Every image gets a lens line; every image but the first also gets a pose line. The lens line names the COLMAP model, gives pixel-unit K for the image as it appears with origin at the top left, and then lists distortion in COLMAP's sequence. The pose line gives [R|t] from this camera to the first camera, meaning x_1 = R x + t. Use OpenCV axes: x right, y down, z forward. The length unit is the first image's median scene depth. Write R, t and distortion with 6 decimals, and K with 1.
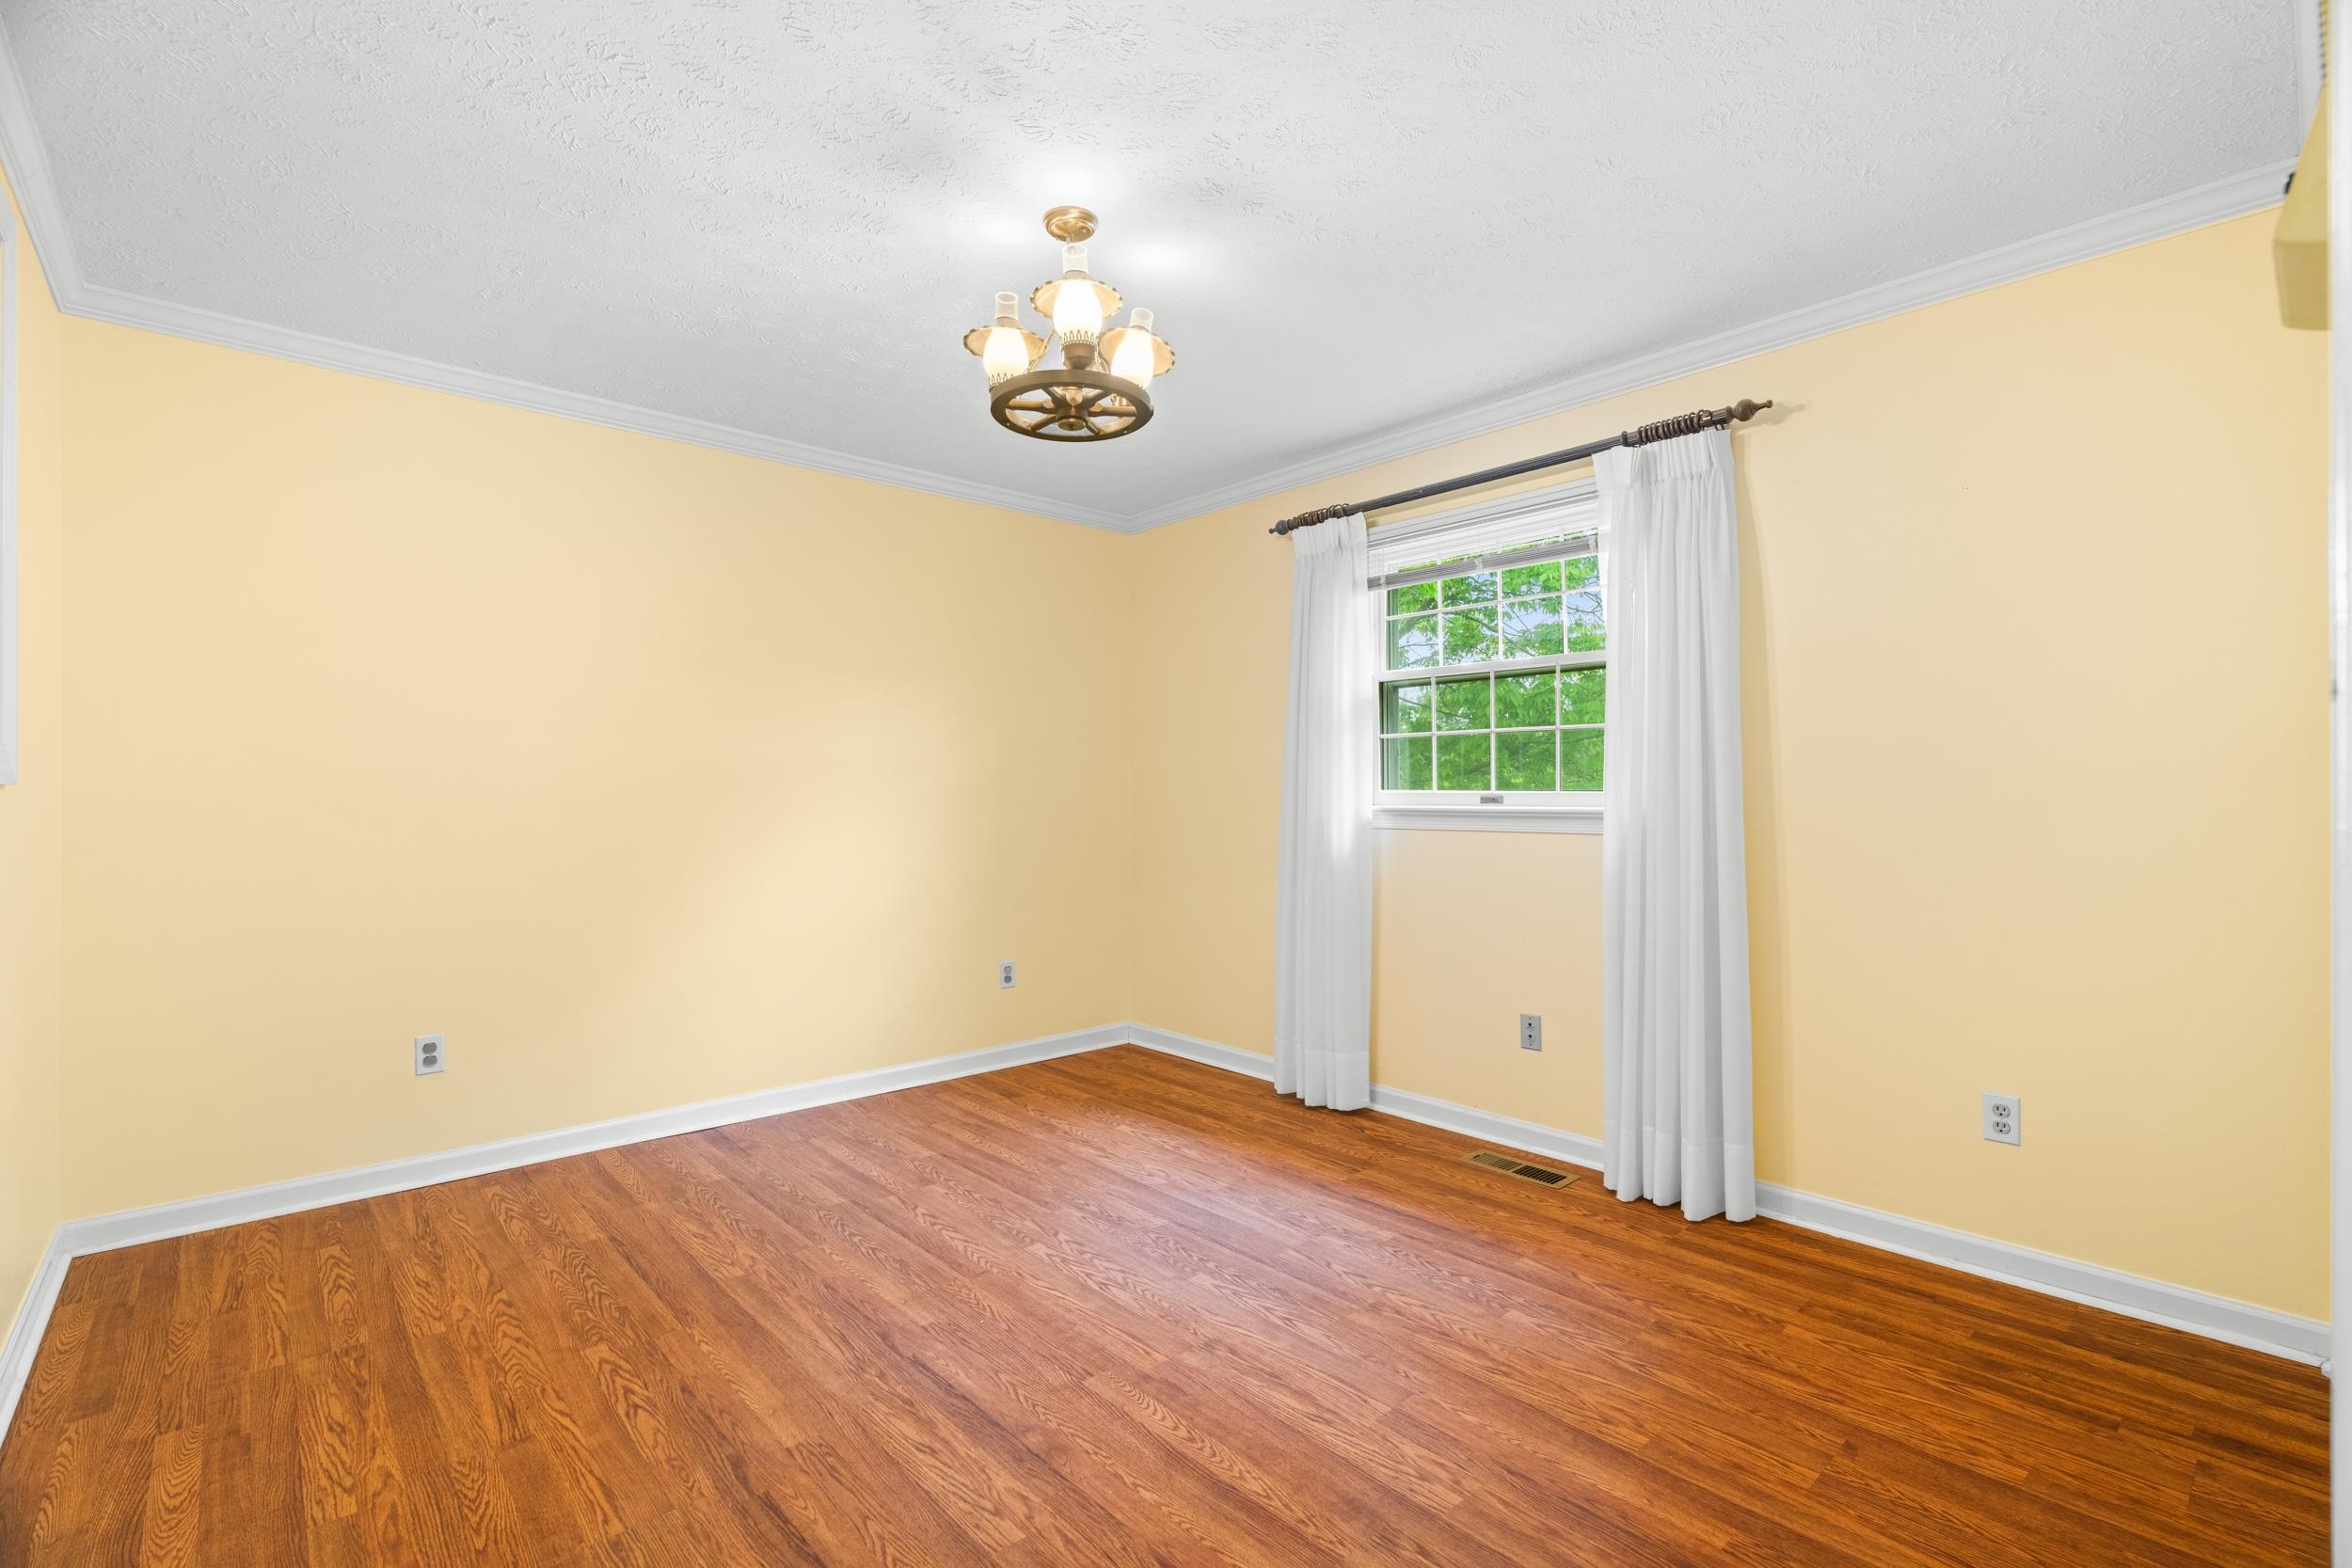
lens RADIAL K [[1032.5, 0, 1168.4], [0, 1032.5, 793.8], [0, 0, 1]] dist [-0.013634, 0.001830]
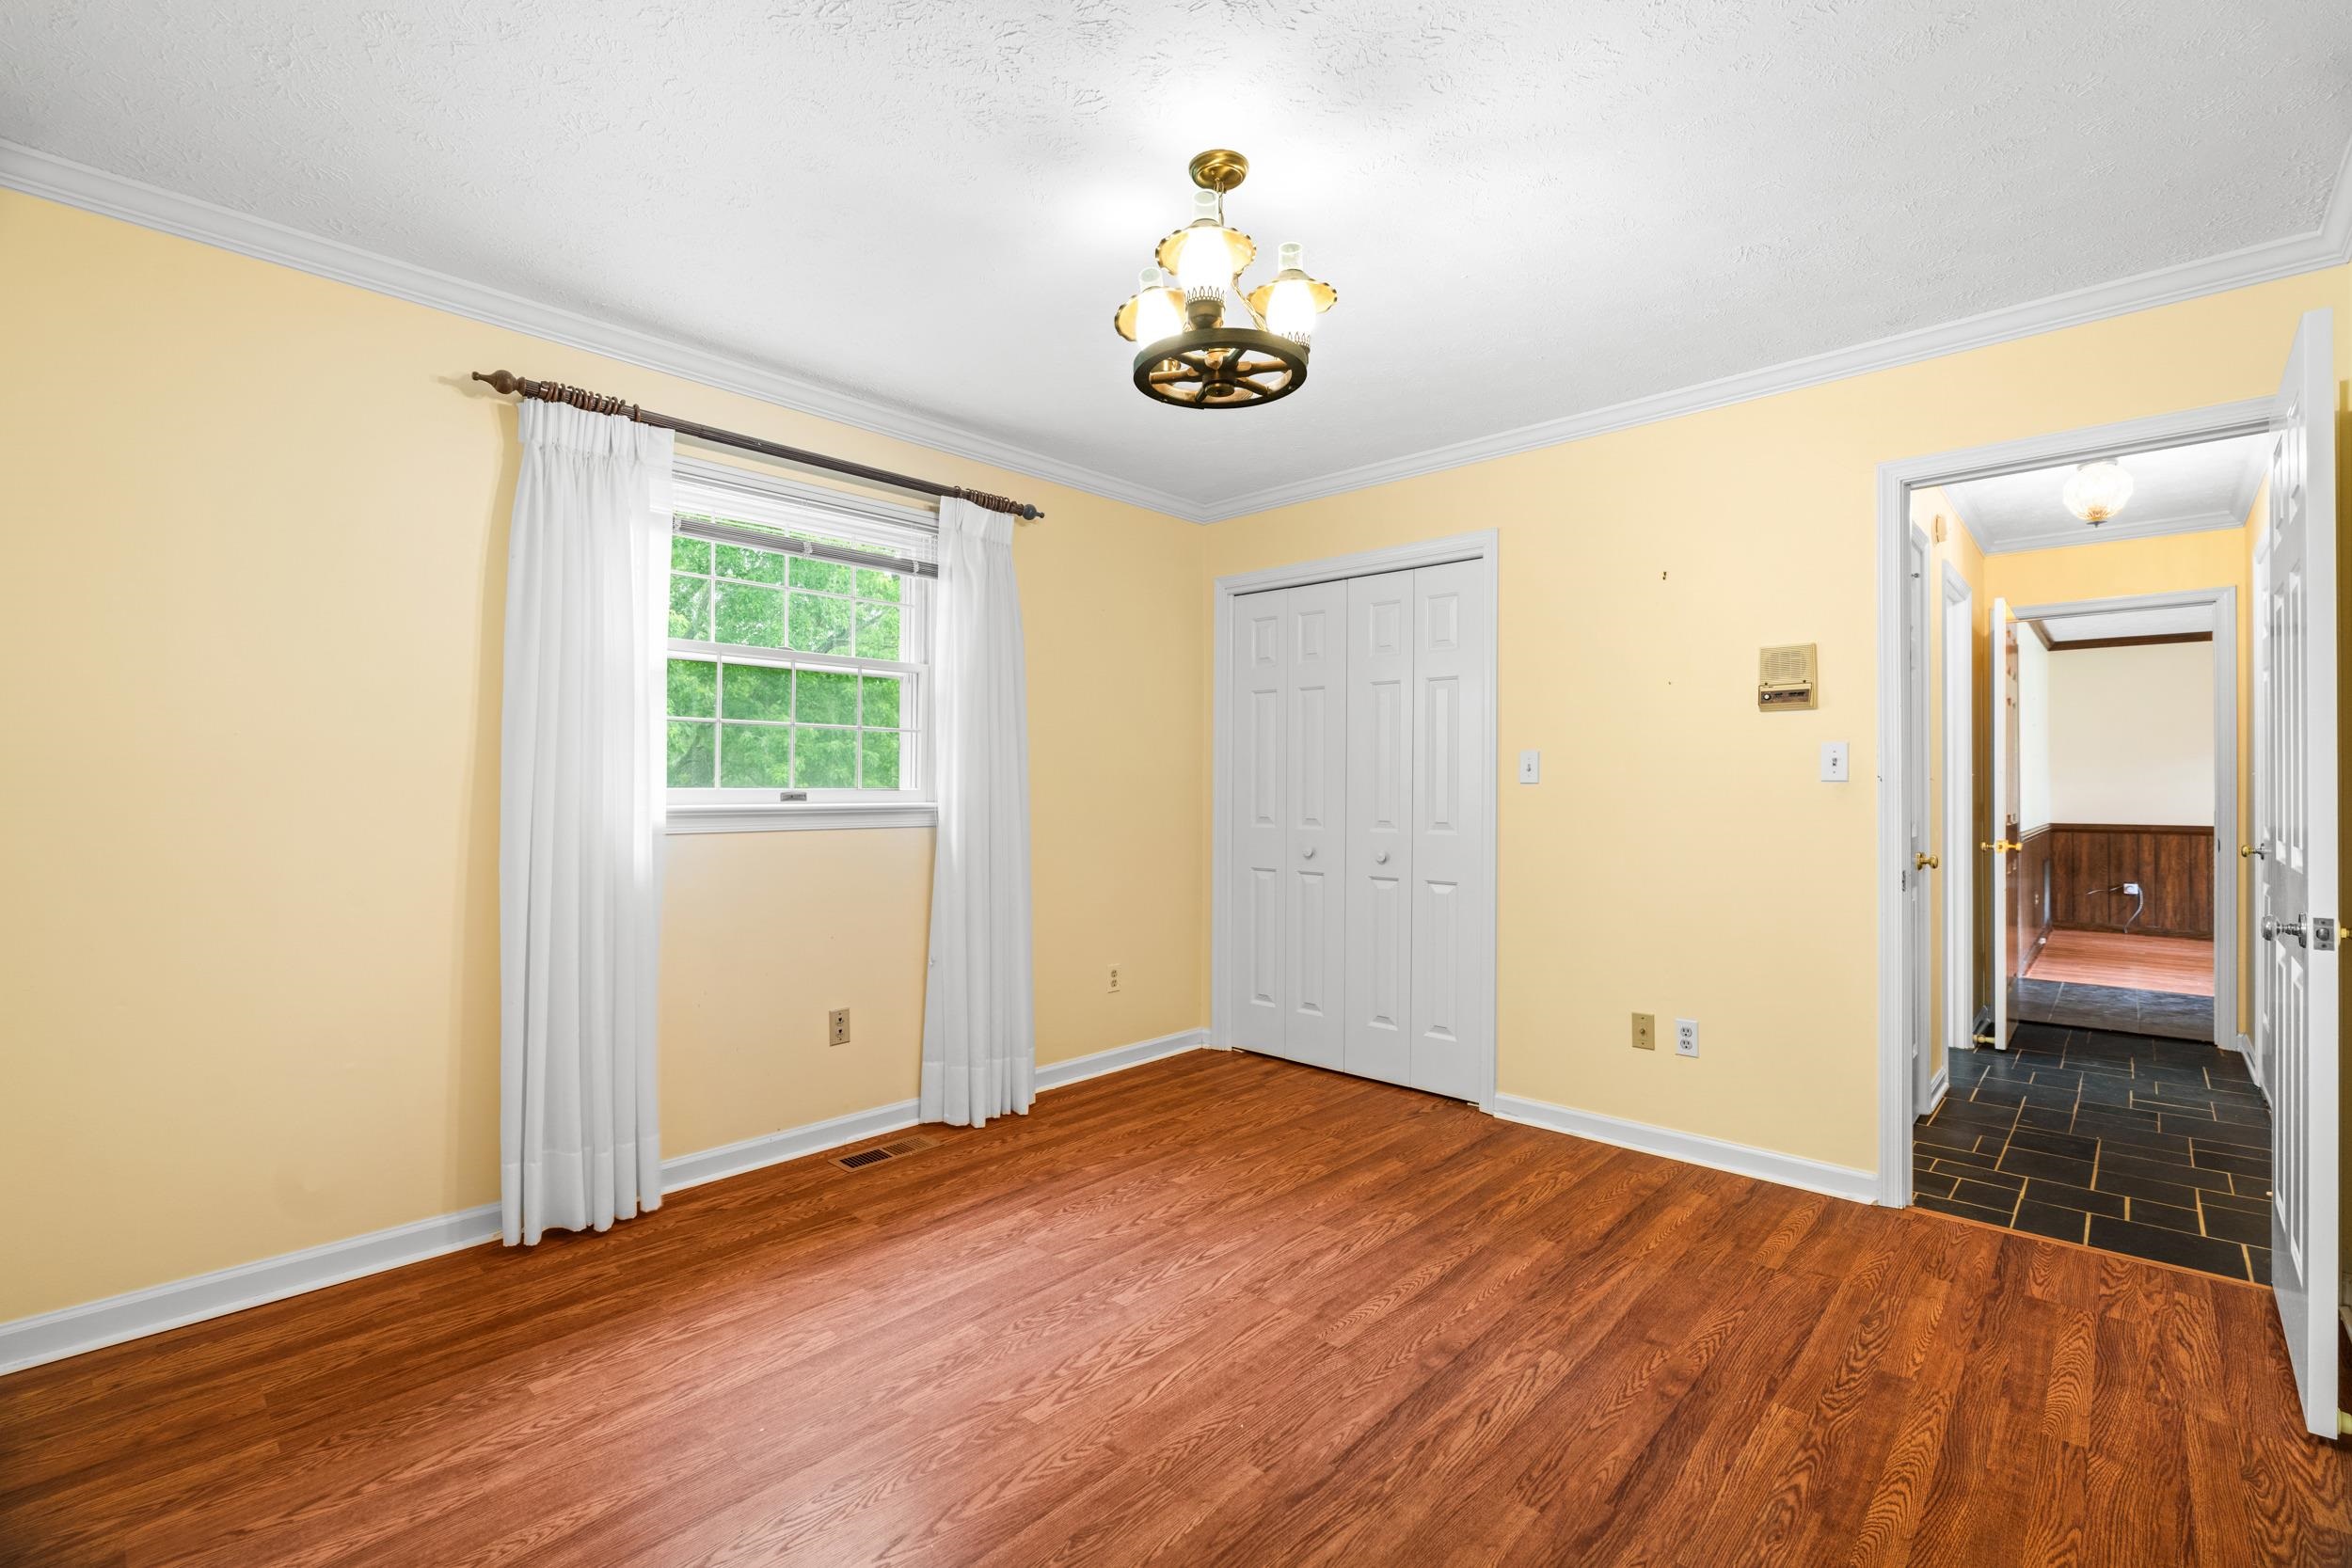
lens RADIAL K [[1032.5, 0, 1170.0], [0, 1032.5, 782.0], [0, 0, 1]] dist [-0.013634, 0.001830]
pose [[-0.082522, 0.007765, 0.996559, -0.997454], [-0.001432, 0.999968, -0.007911, -0.001335], [-0.996588, -0.002079, -0.082508, 1.114683]]
